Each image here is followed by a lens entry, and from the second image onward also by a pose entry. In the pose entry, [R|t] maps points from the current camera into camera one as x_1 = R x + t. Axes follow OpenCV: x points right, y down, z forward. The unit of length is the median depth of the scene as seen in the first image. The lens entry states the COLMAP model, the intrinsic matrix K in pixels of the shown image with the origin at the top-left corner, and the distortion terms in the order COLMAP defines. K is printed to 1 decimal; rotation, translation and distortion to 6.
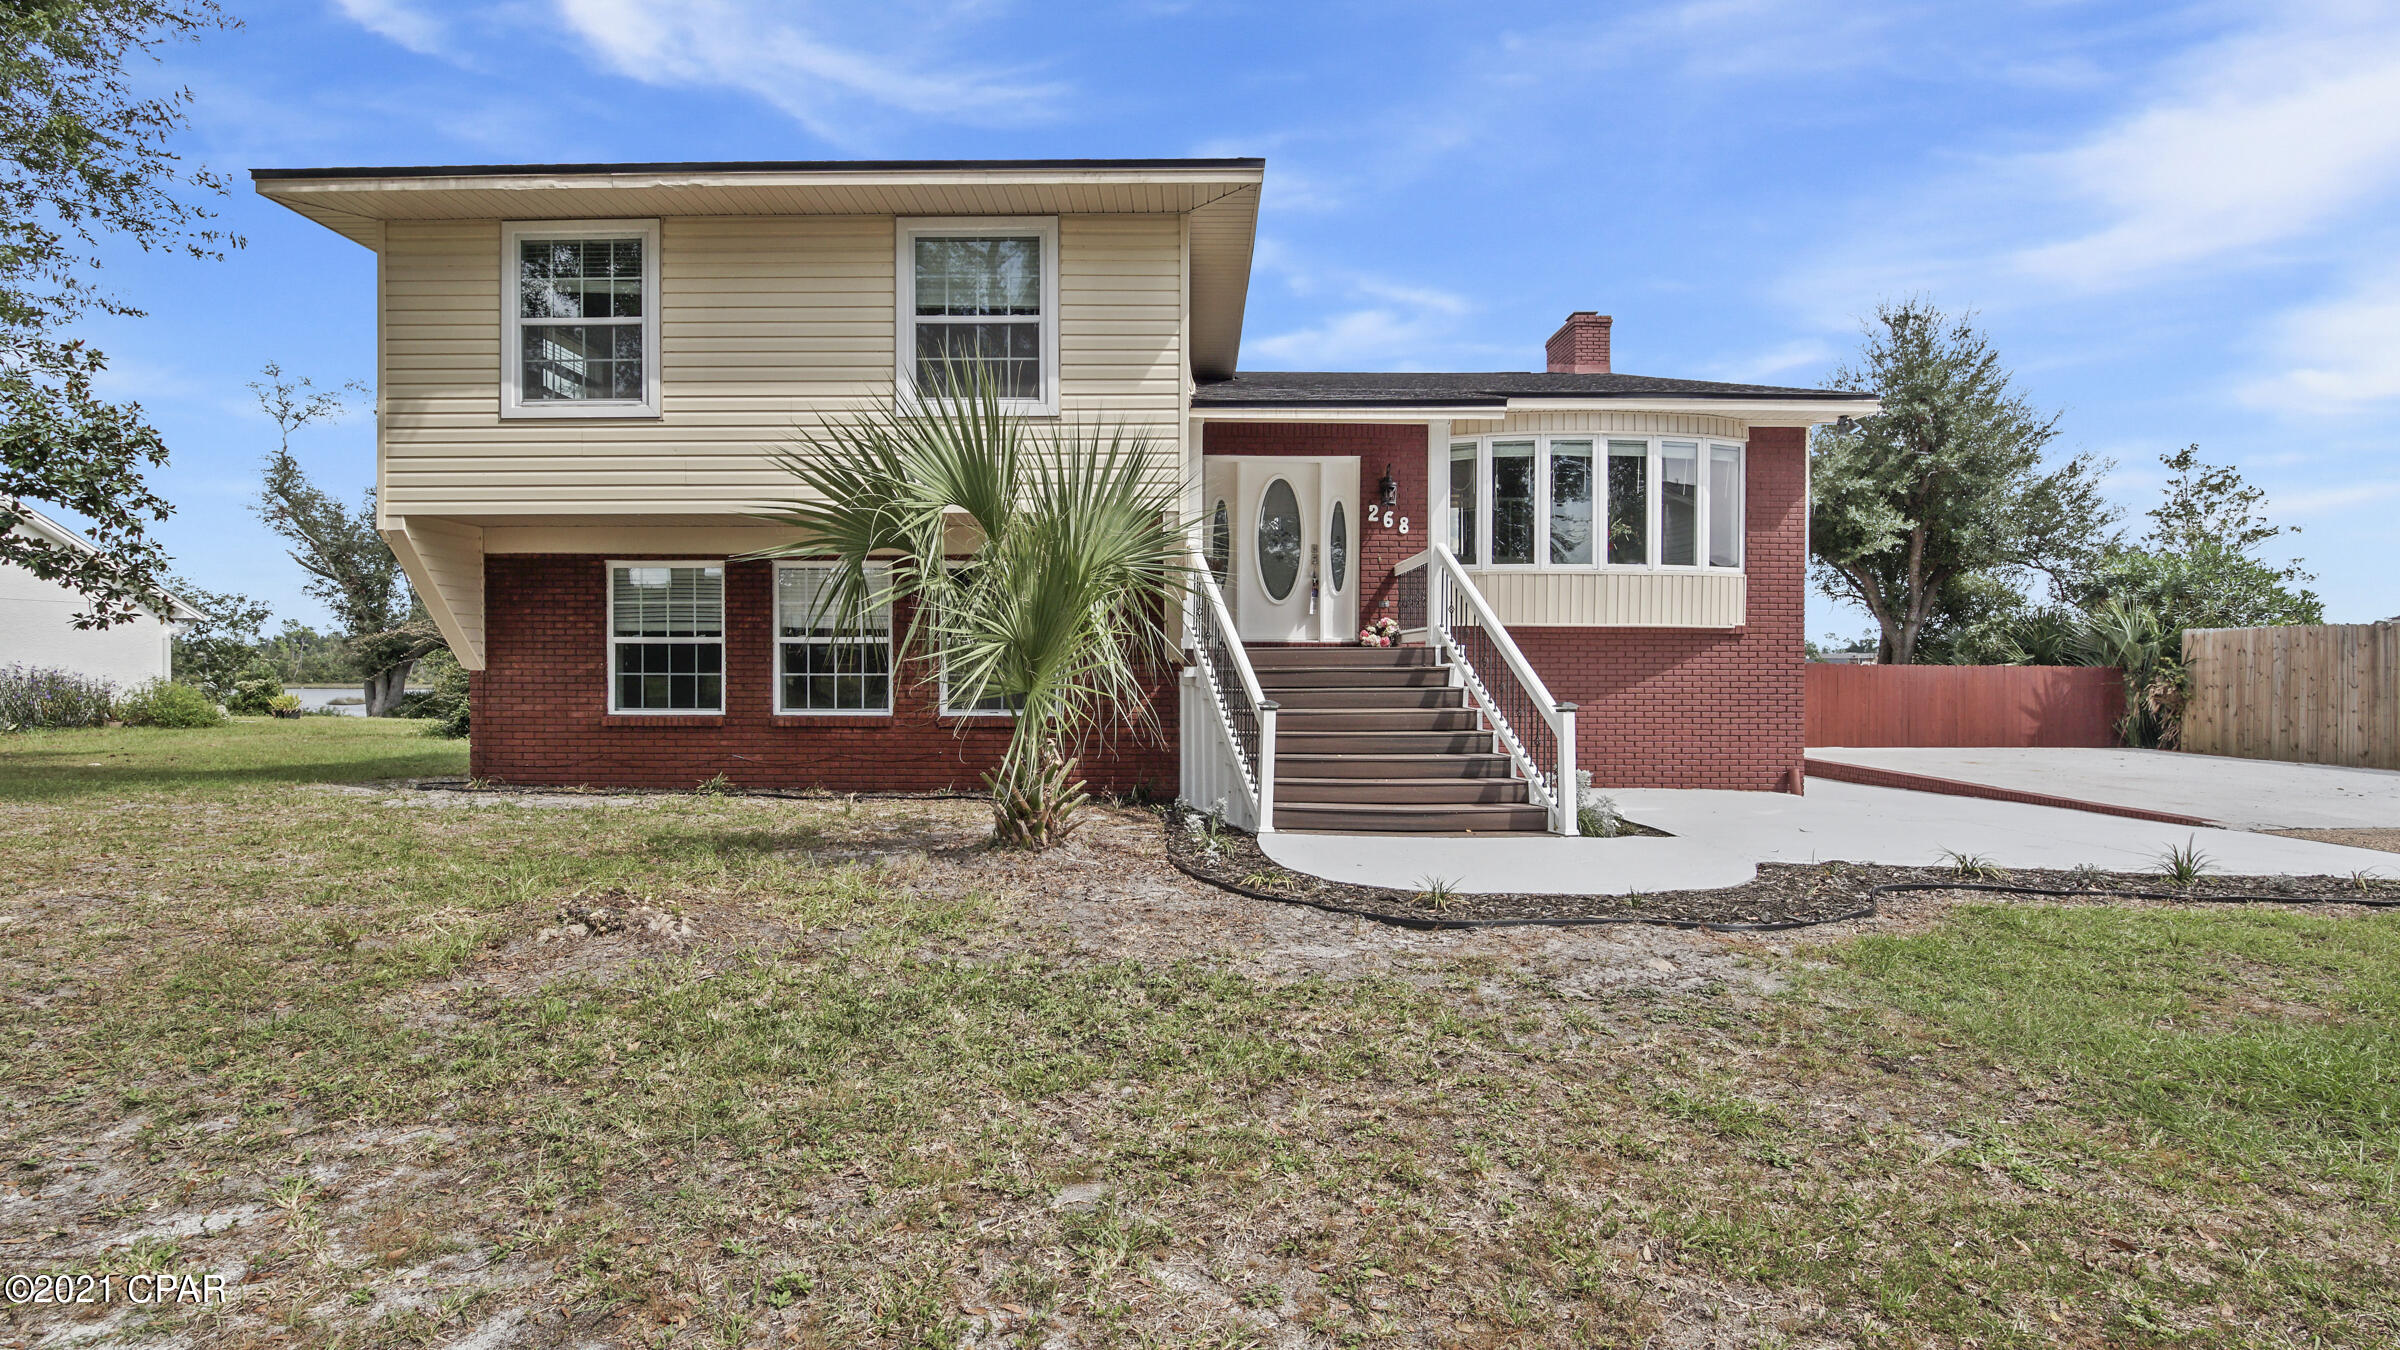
lens RADIAL K [[1096.2, 0, 1181.0], [0, 1096.2, 690.5], [0, 0, 1]] dist [-0.005793, -0.000509]
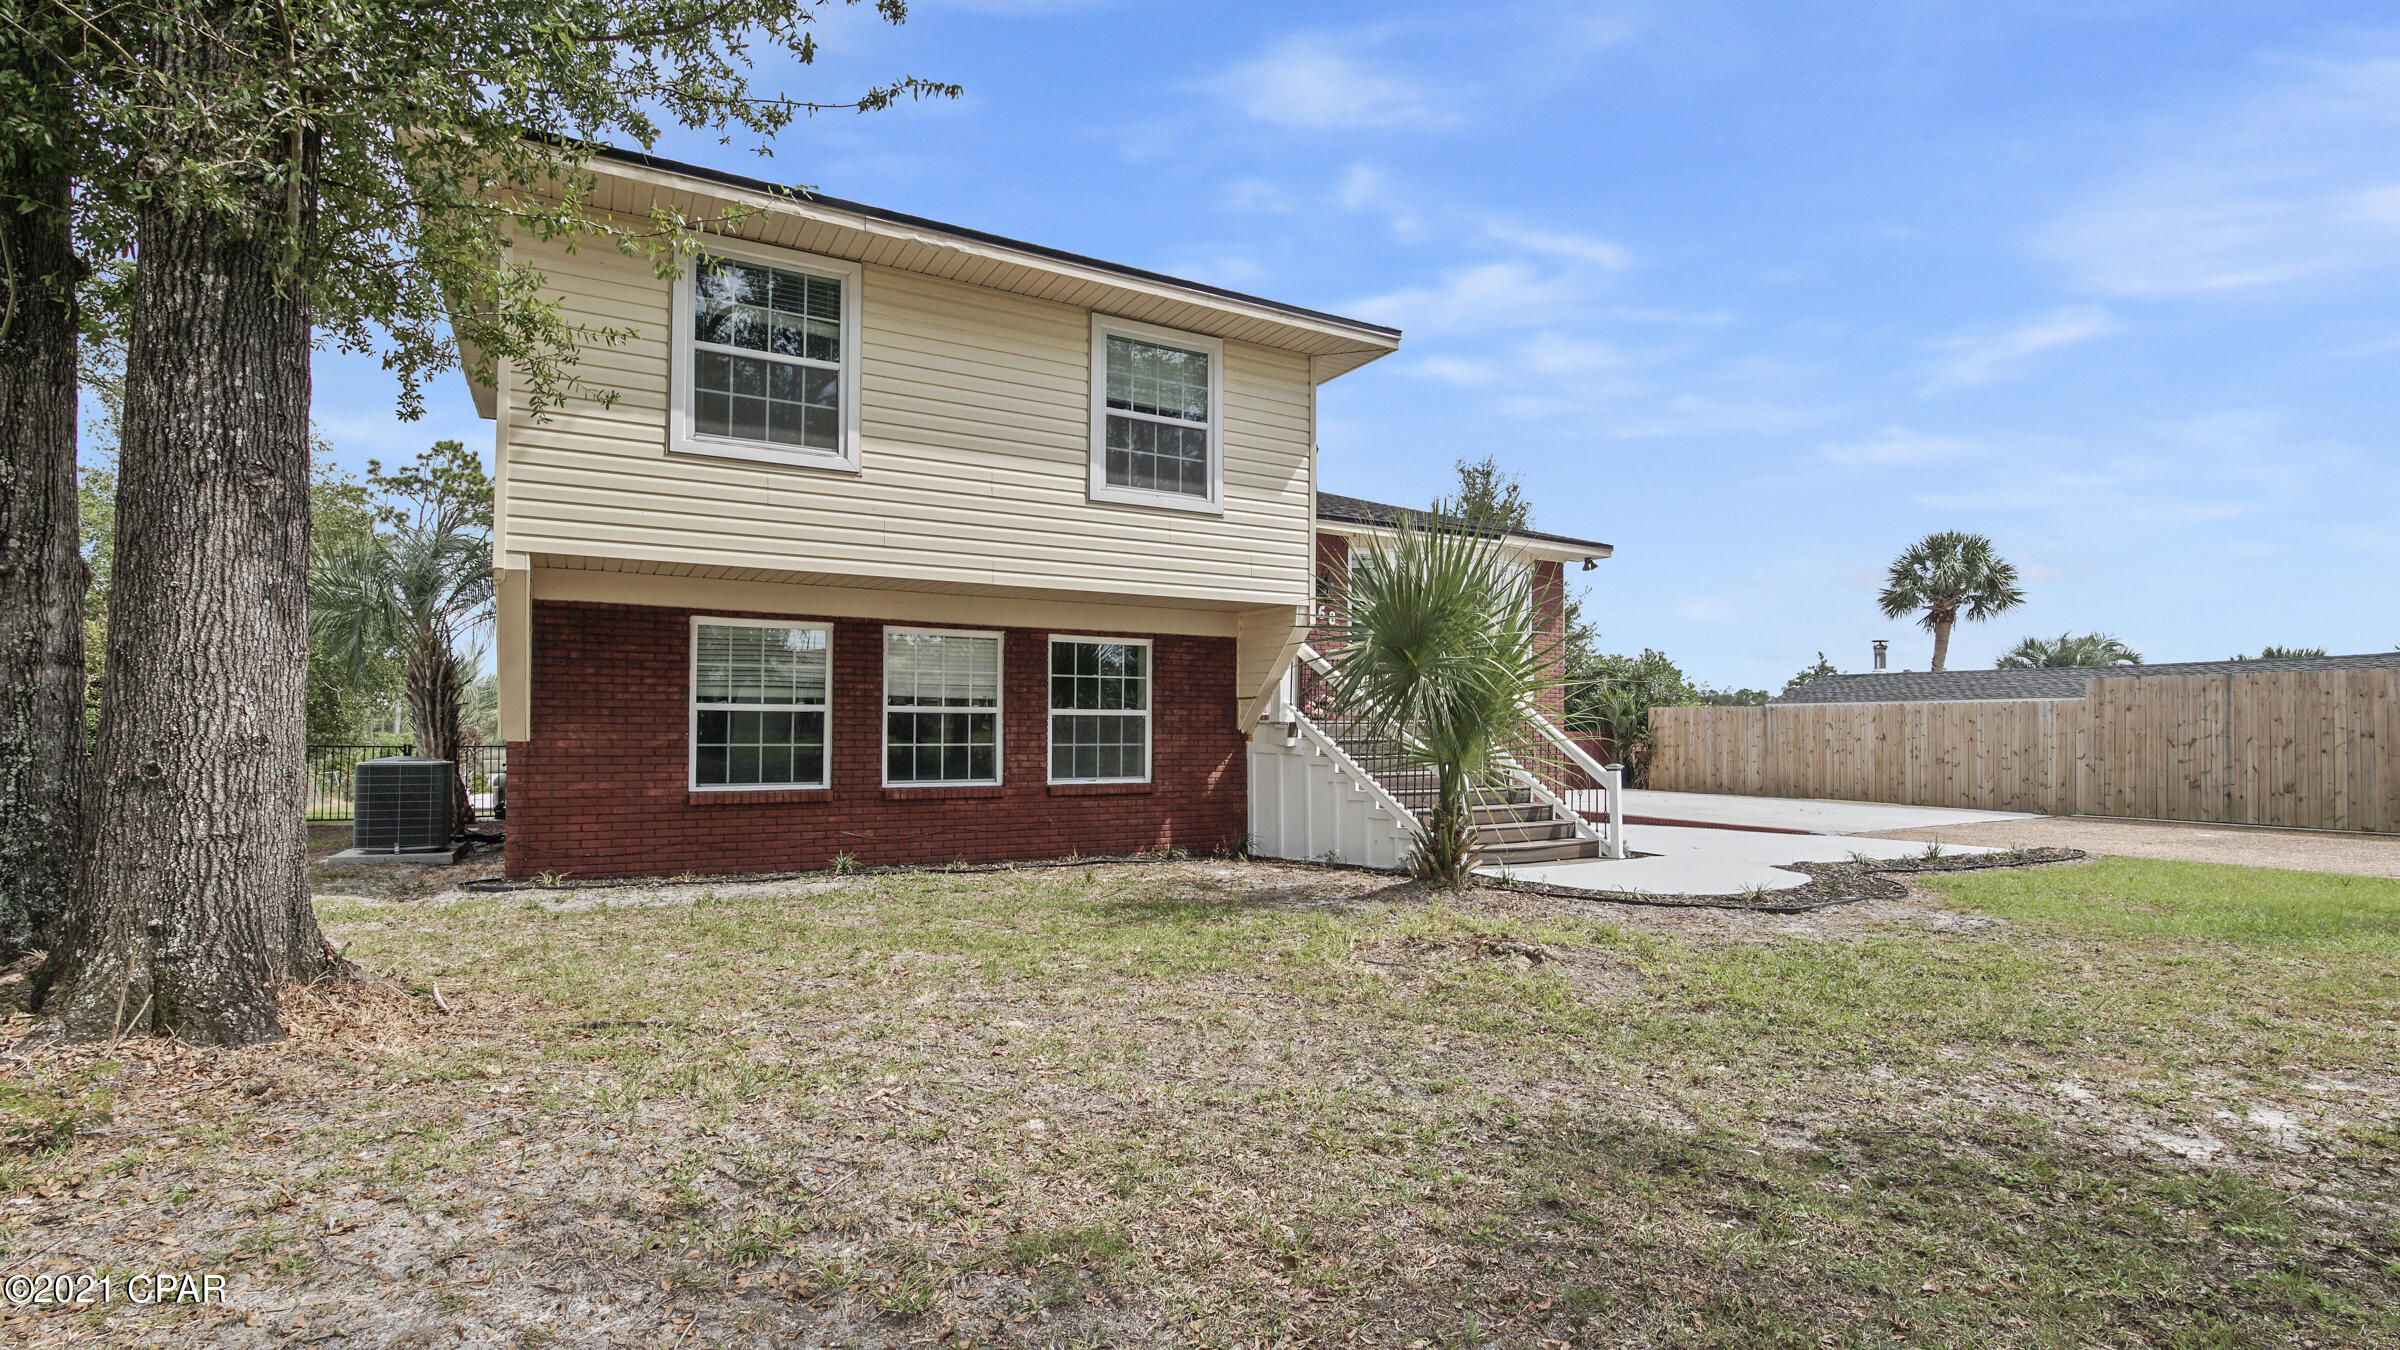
lens RADIAL K [[1139.0, 0, 1168.8], [0, 1139.0, 746.7], [0, 0, 1]] dist [-0.002277, -0.000278]
pose [[0.854622, -0.007436, 0.519197, -0.671885], [0.012052, 0.999912, -0.005517, -0.004548], [-0.519110, 0.010972, 0.854637, 0.023356]]
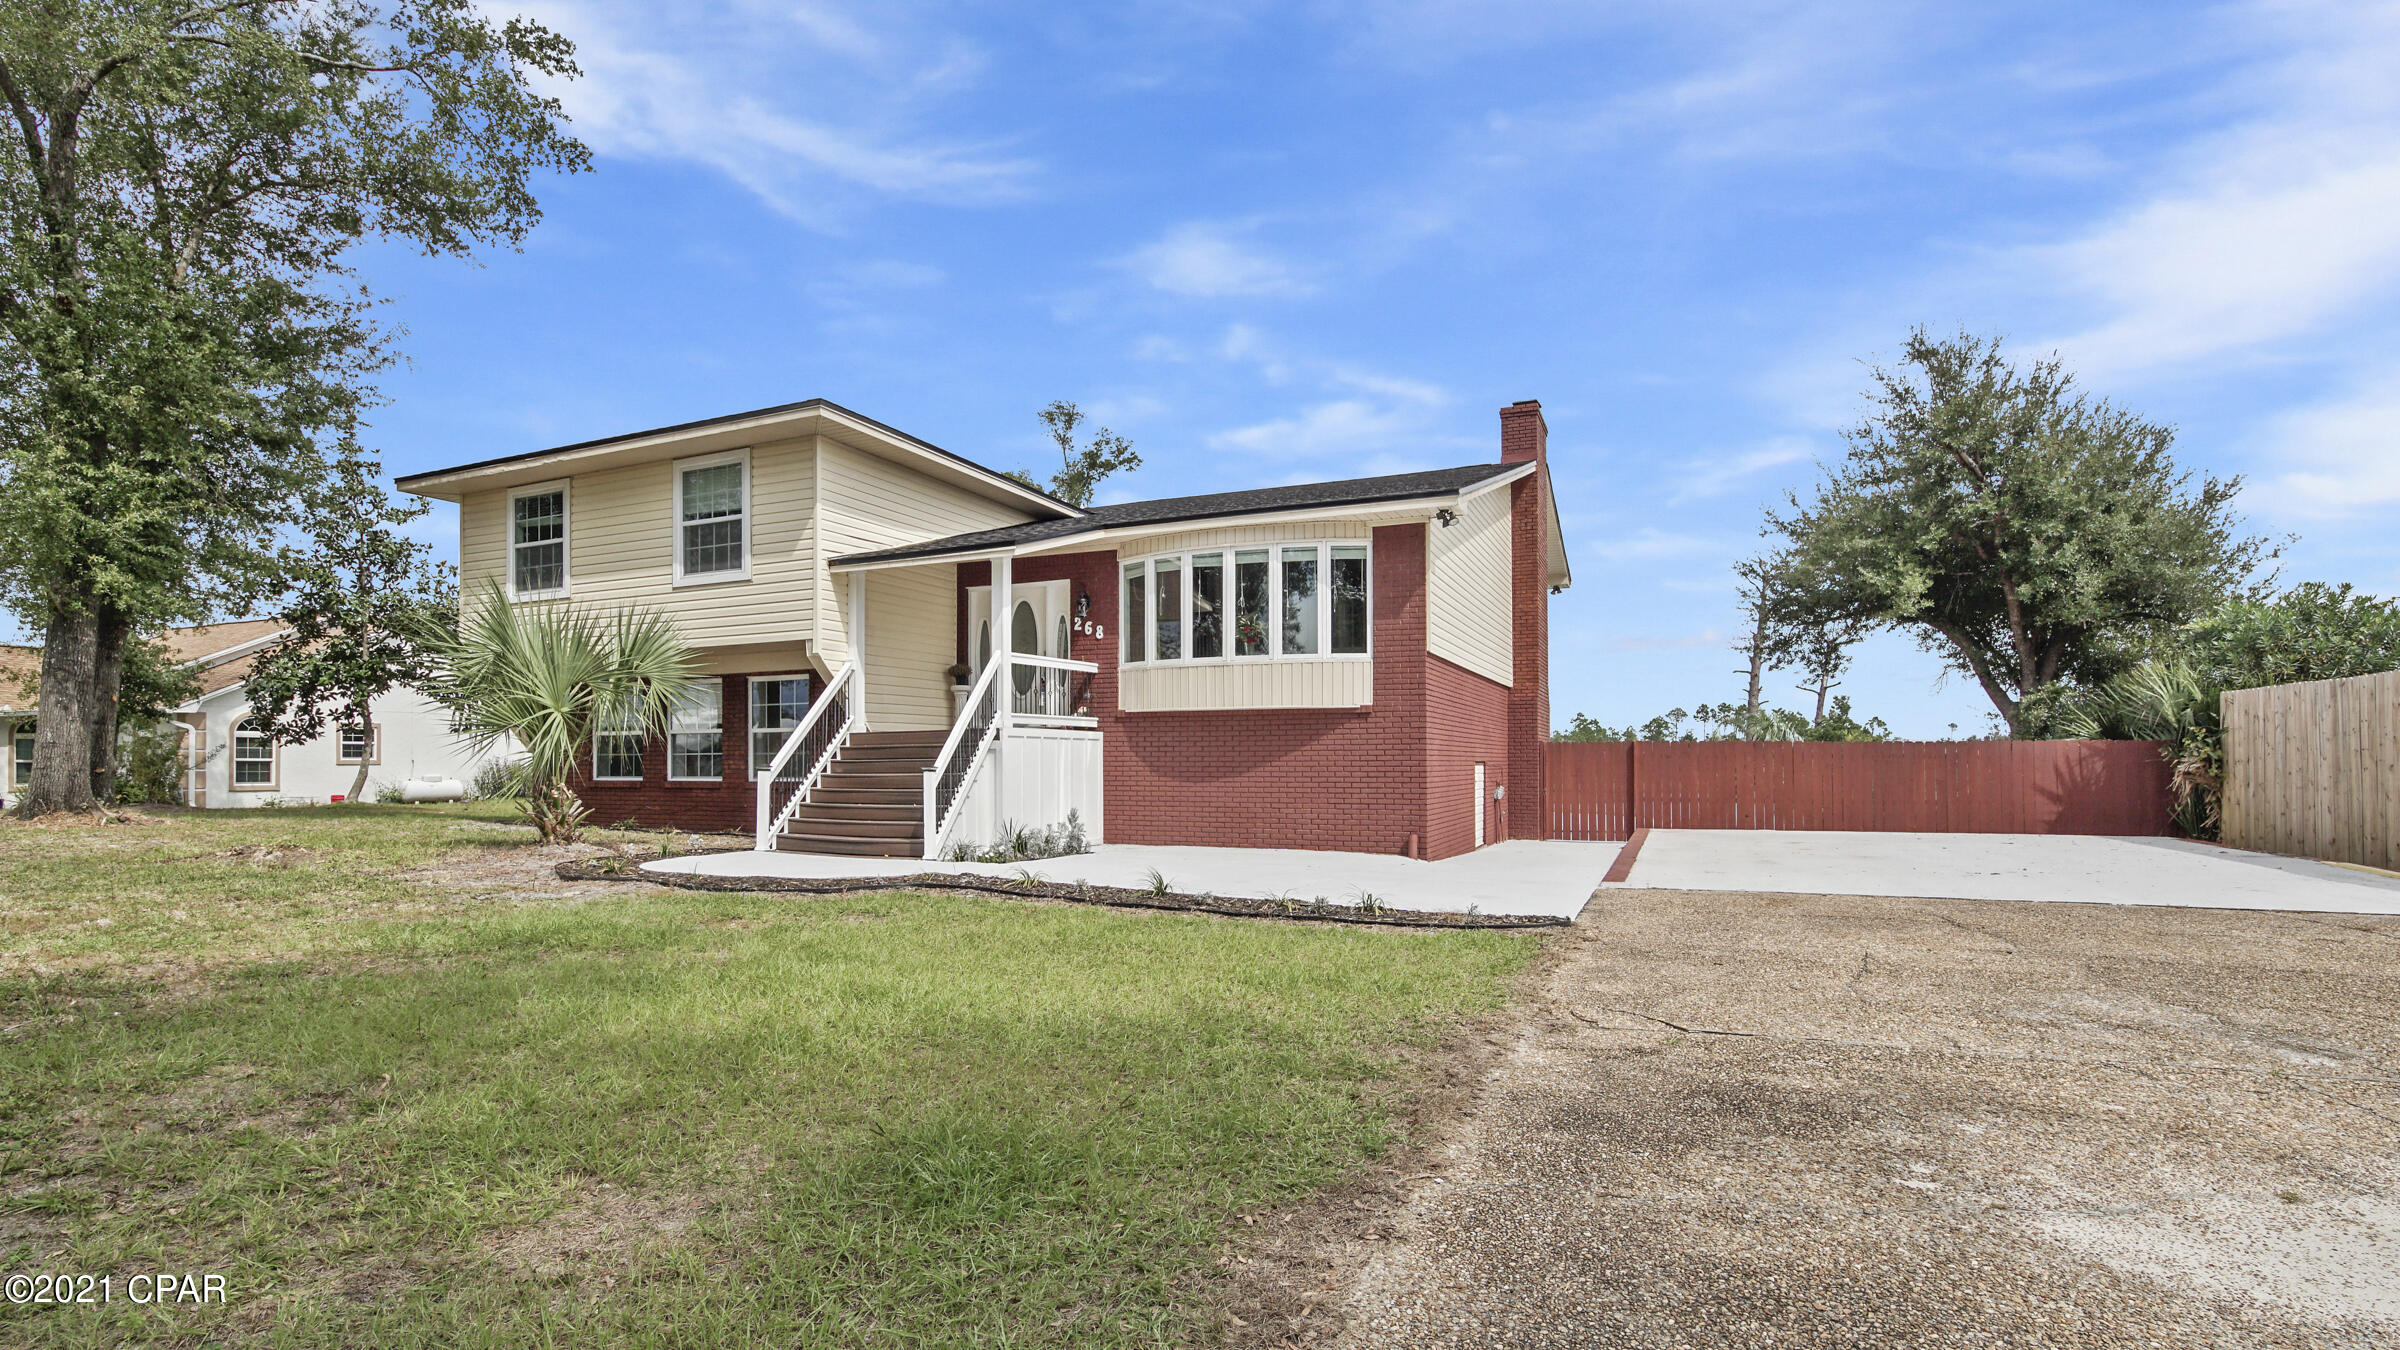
lens RADIAL K [[1139.0, 0, 1168.8], [0, 1139.0, 746.7], [0, 0, 1]] dist [-0.002277, -0.000278]
pose [[0.912492, -0.013805, -0.408862, 0.907578], [-0.001915, 0.999275, -0.038016, 0.030925], [0.409091, 0.035472, 0.911804, -0.153089]]
